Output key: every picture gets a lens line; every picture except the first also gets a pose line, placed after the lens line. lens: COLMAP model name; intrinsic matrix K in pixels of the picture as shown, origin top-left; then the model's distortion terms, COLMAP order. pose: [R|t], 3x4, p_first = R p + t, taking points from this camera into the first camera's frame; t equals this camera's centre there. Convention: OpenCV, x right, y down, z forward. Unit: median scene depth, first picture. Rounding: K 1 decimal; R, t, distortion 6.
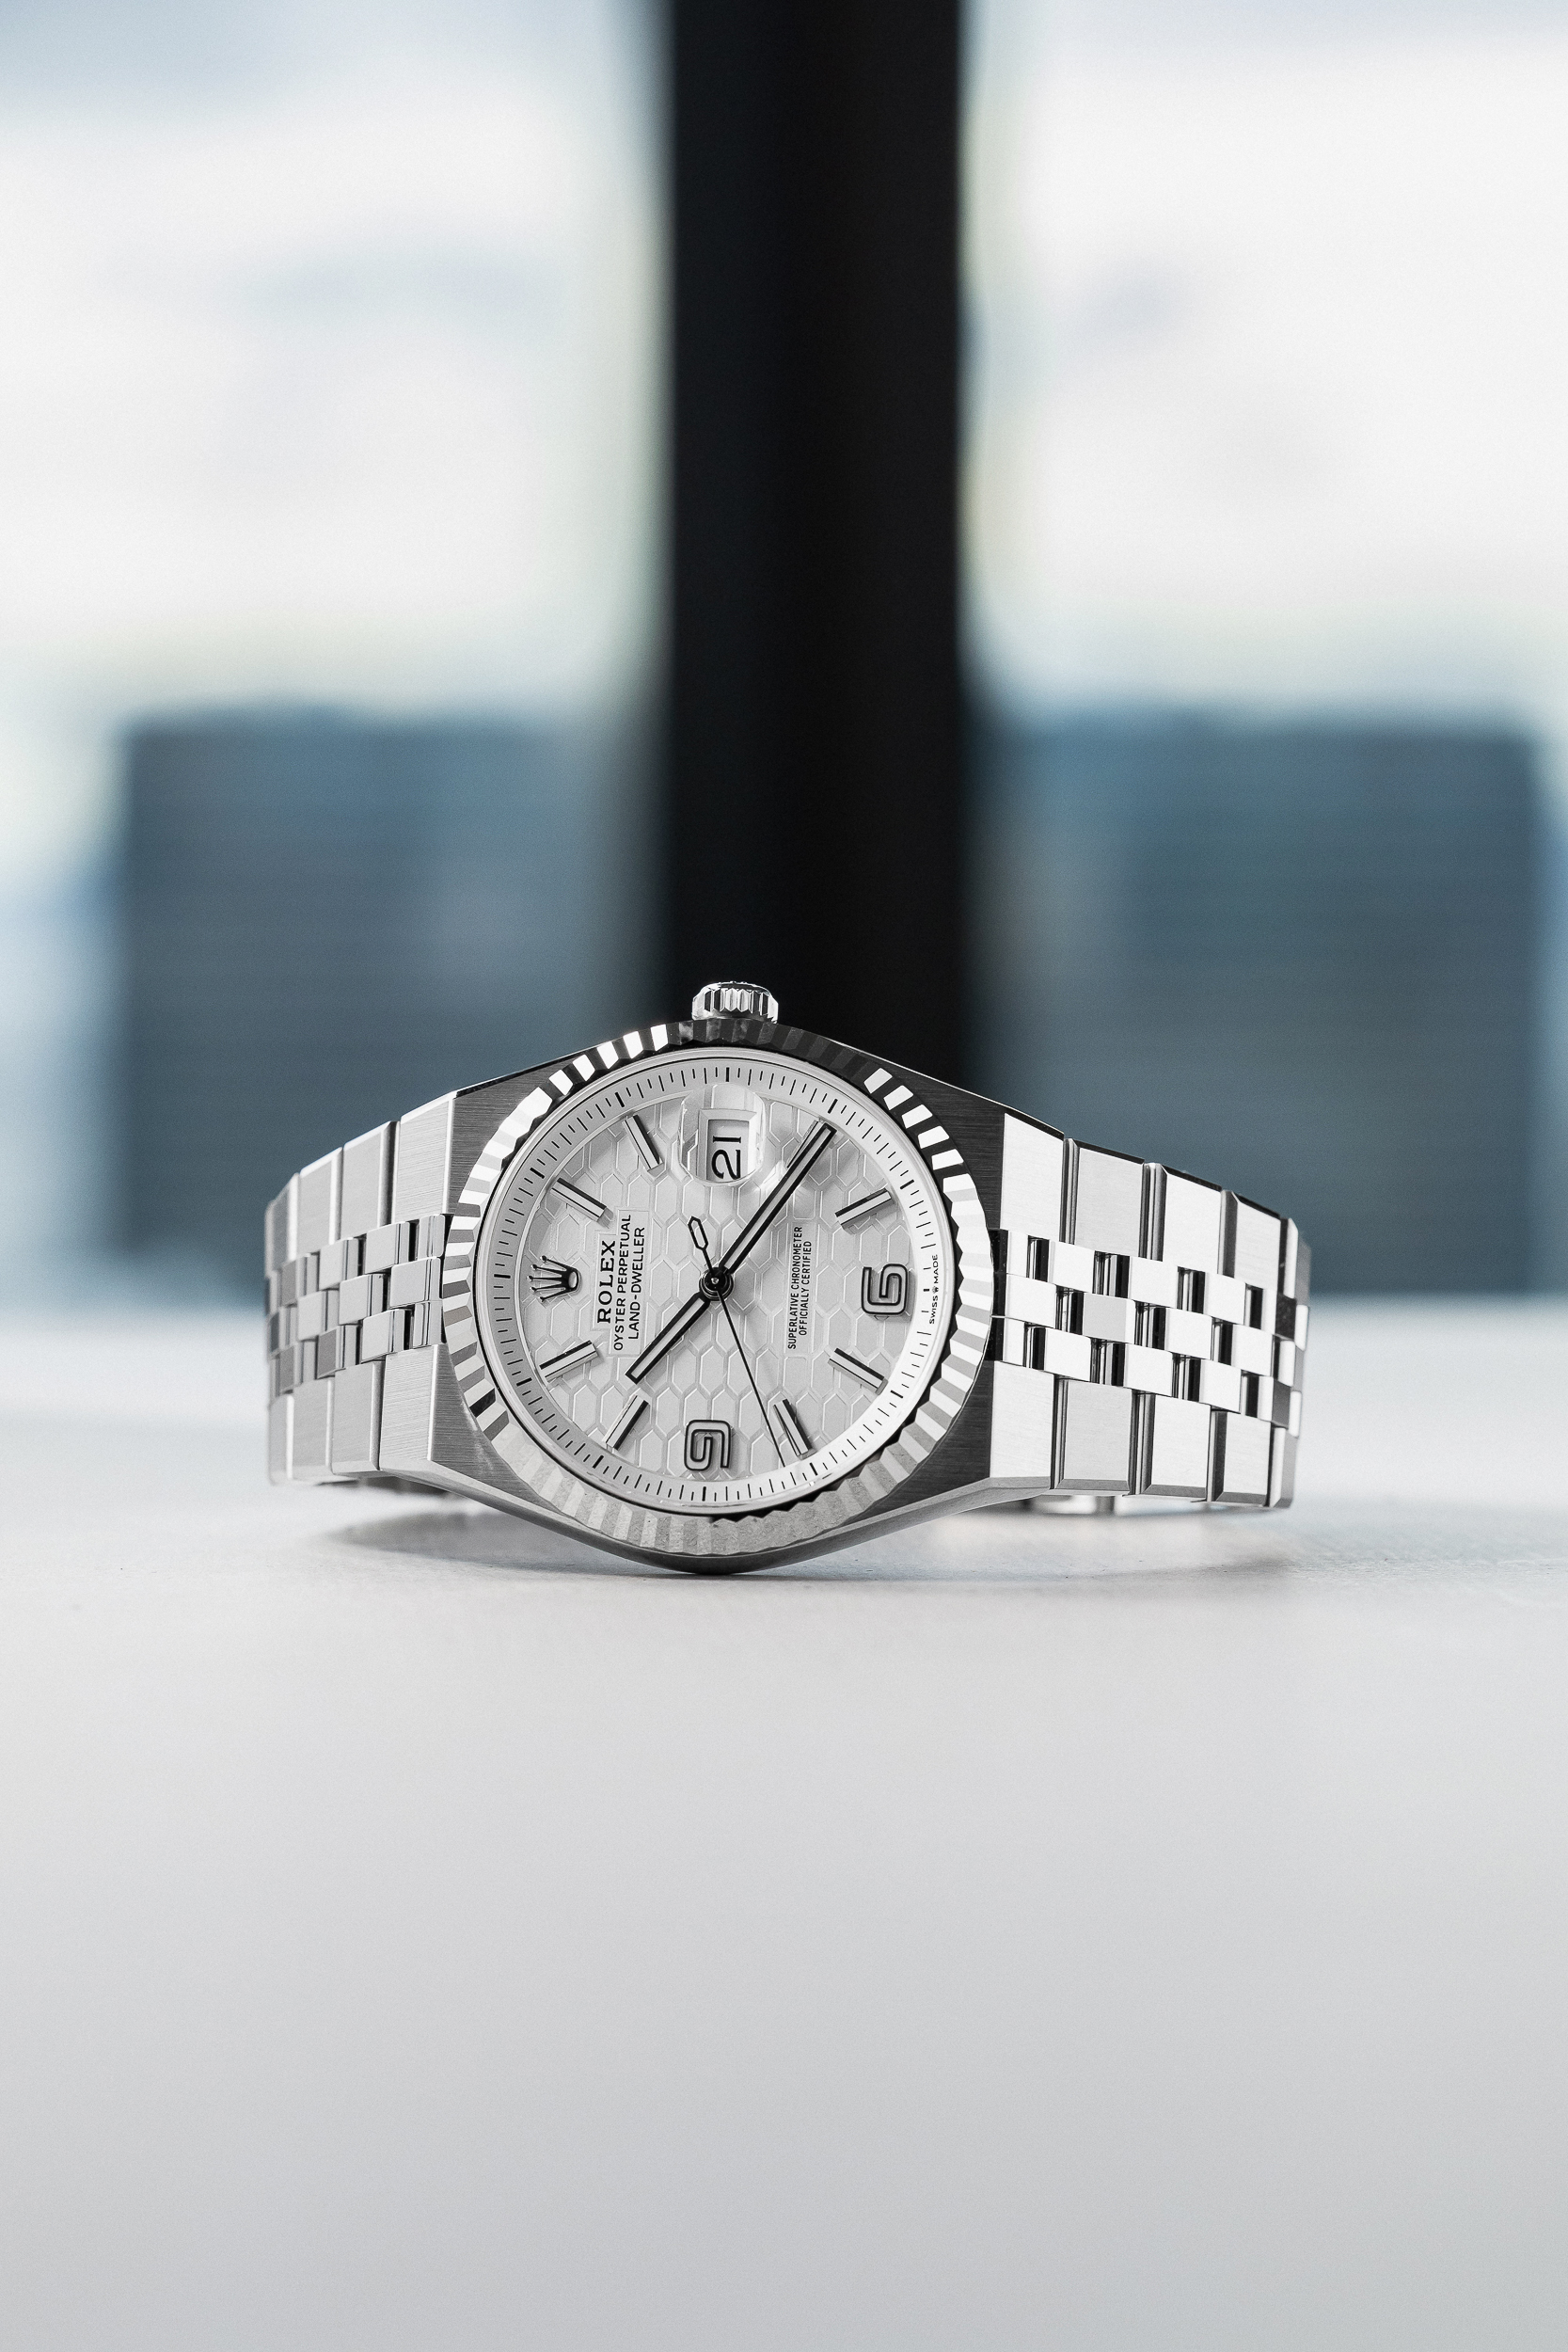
lens RADIAL K [[7531.1, 0, 793.7], [0, 7531.1, 1179.1], [0, 0, 1]] dist [0.106125, 0.000000]
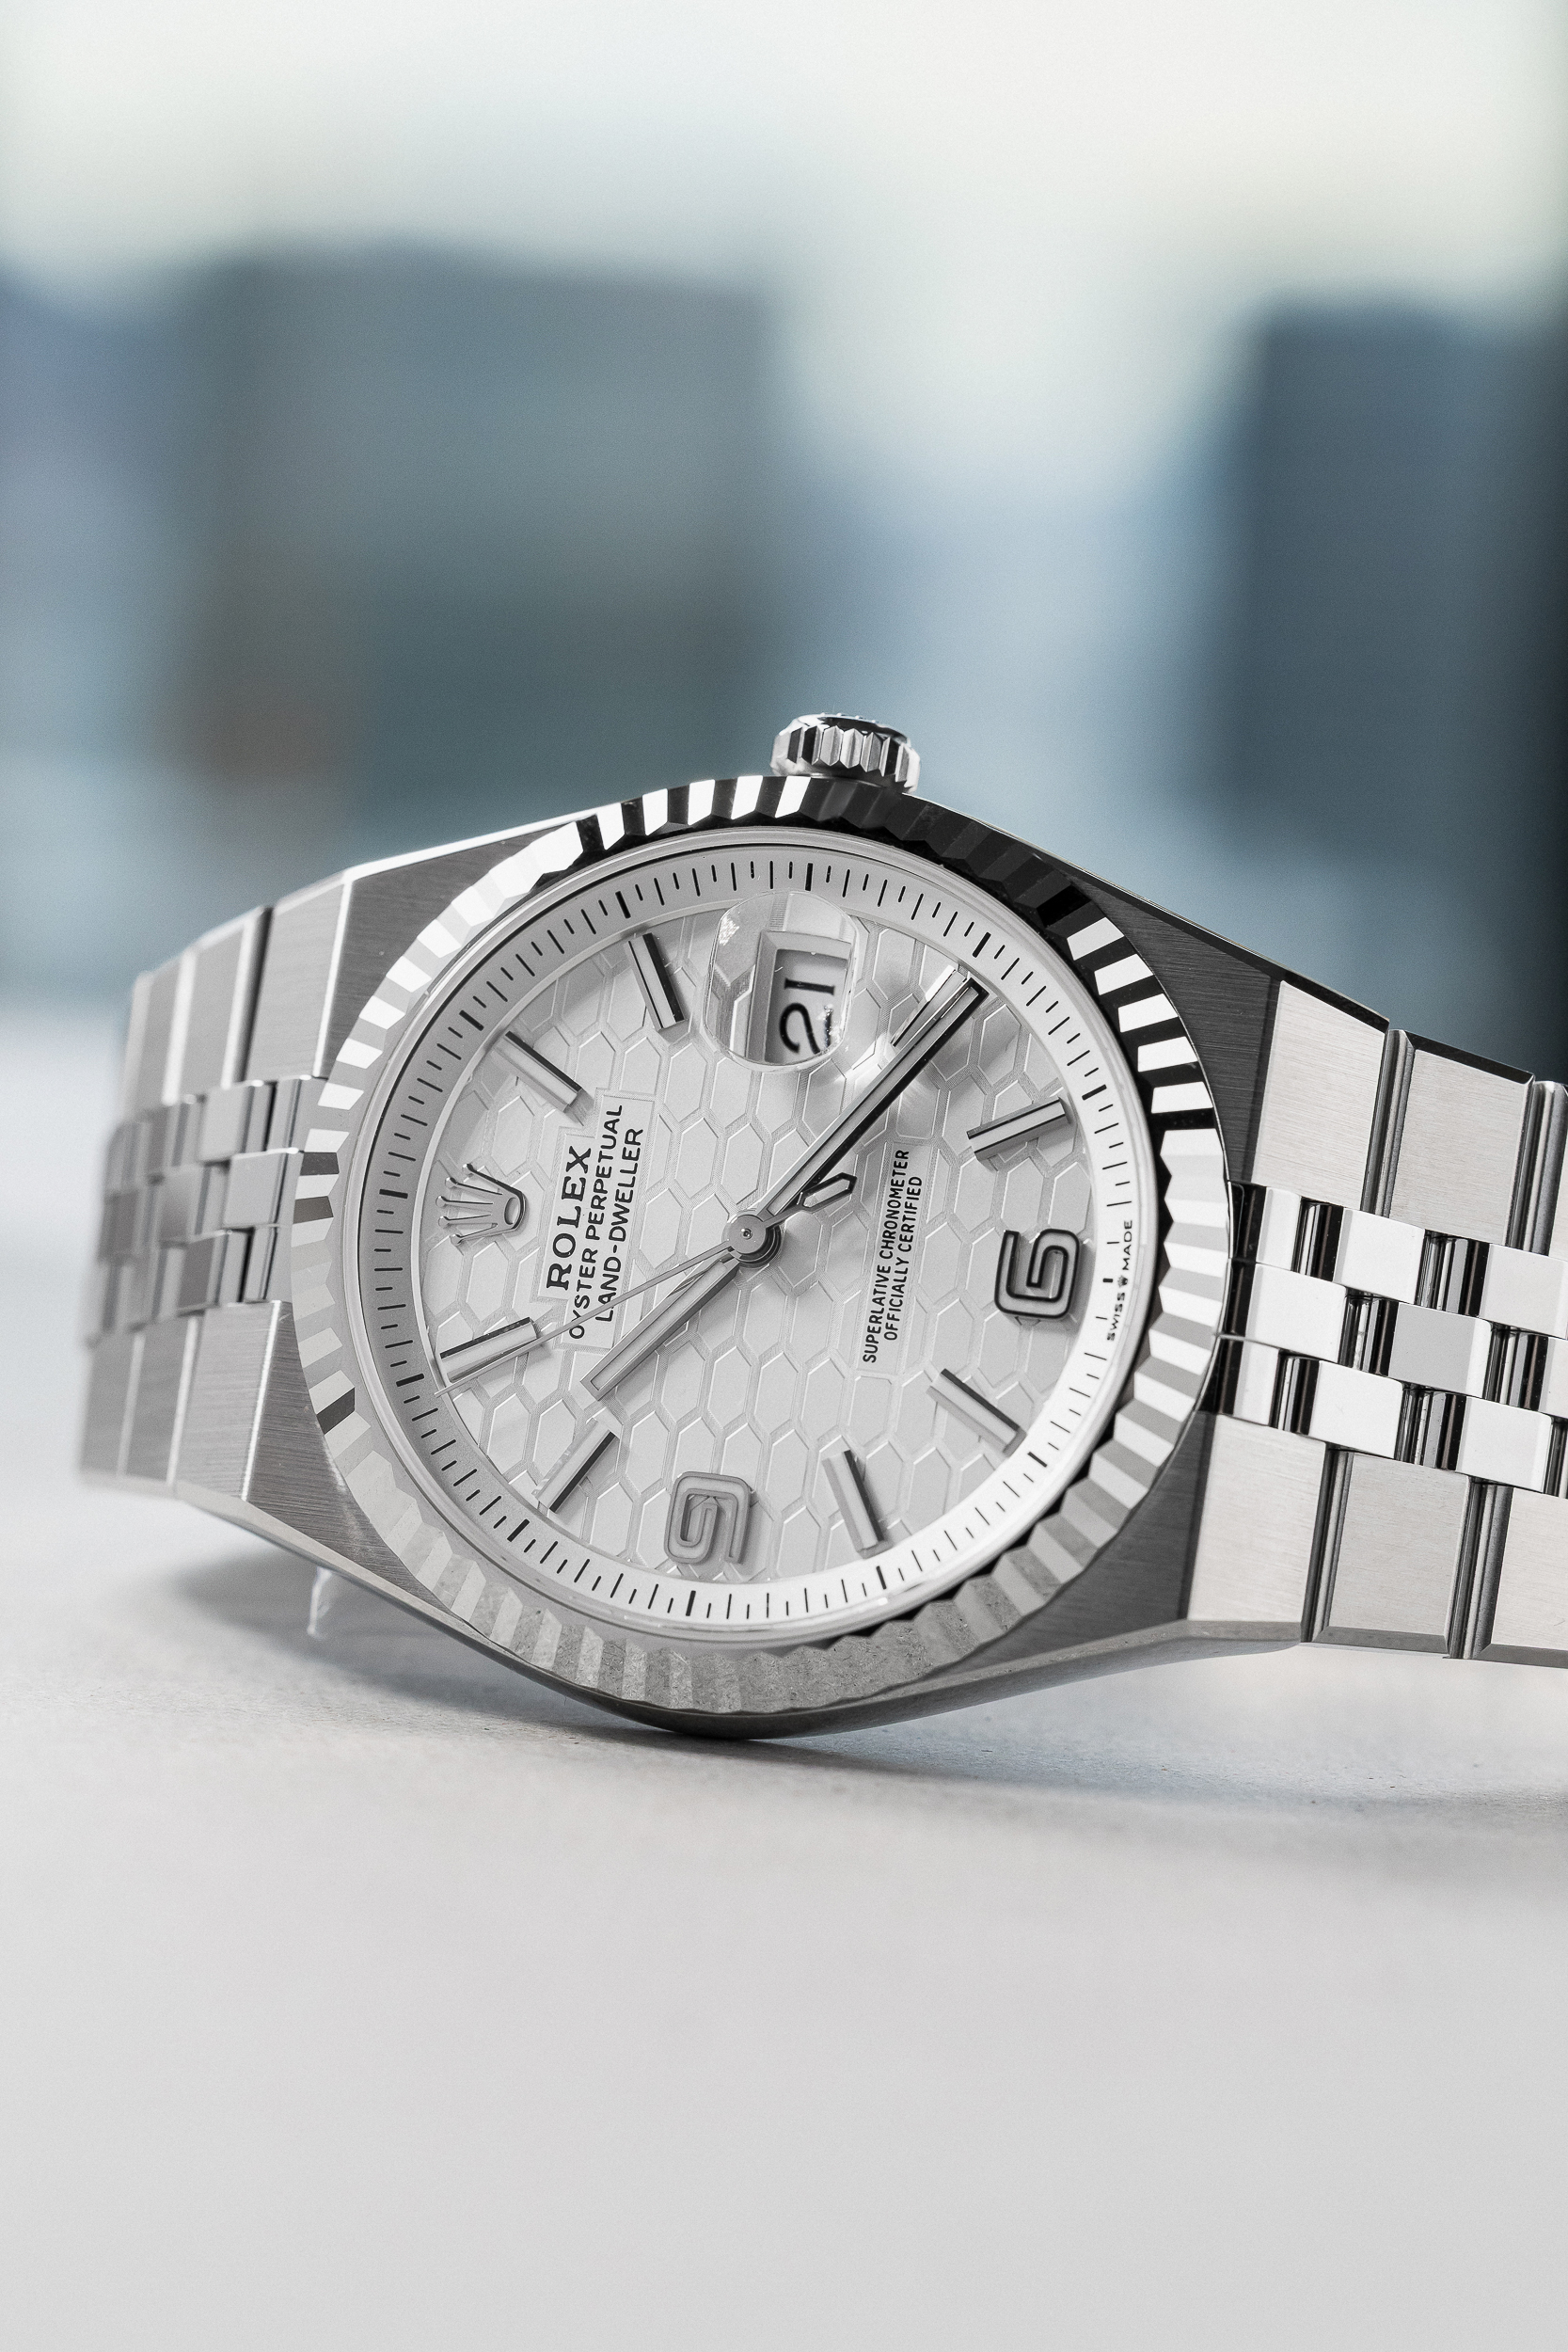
lens RADIAL K [[7531.1, 0, 774.3], [0, 7531.1, 1166.9], [0, 0, 1]] dist [0.106125, 0.000000]
pose [[0.985273, 0.081256, -0.150448, 0.077378], [-0.073216, 0.995614, 0.058238, -0.025130], [0.154520, -0.046365, 0.986901, 0.428944]]
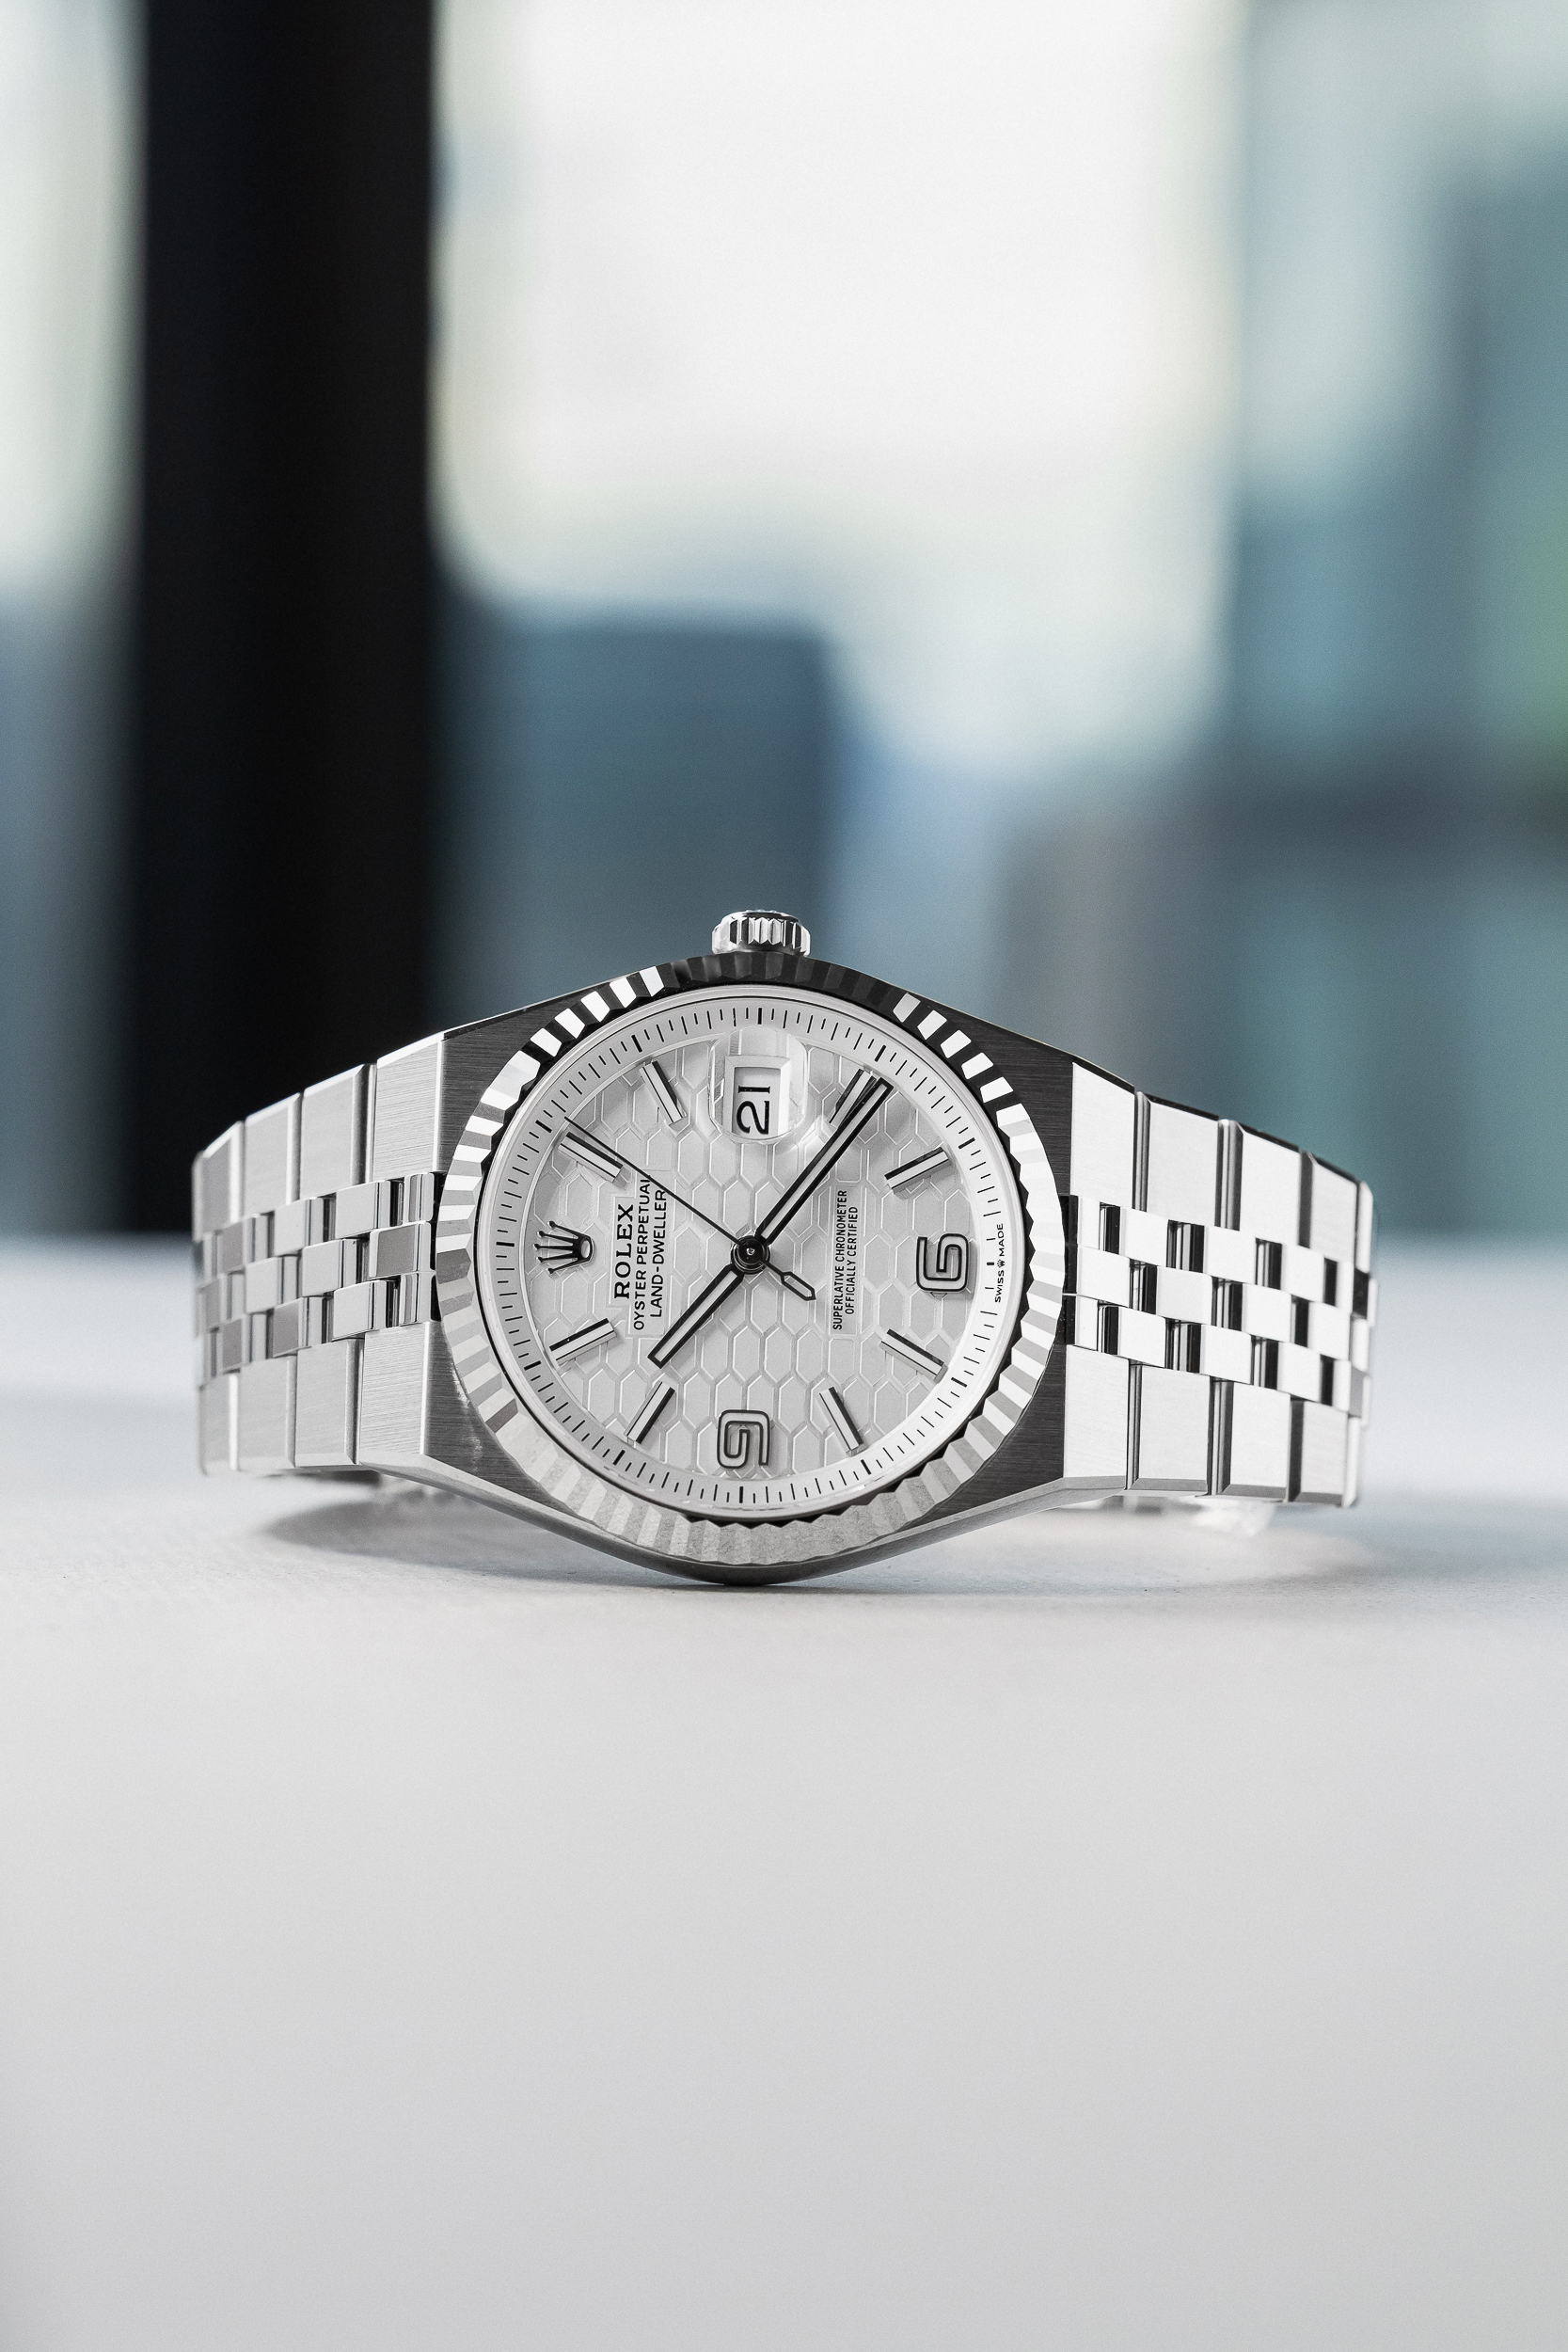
lens RADIAL K [[7531.1, 0, 776.8], [0, 7531.1, 1177.6], [0, 0, 1]] dist [0.106125, 0.000000]
pose [[0.994874, 0.007630, 0.100831, -0.095275], [-0.009011, 0.999872, 0.013250, -0.006699], [-0.100717, -0.014090, 0.994815, 0.126371]]
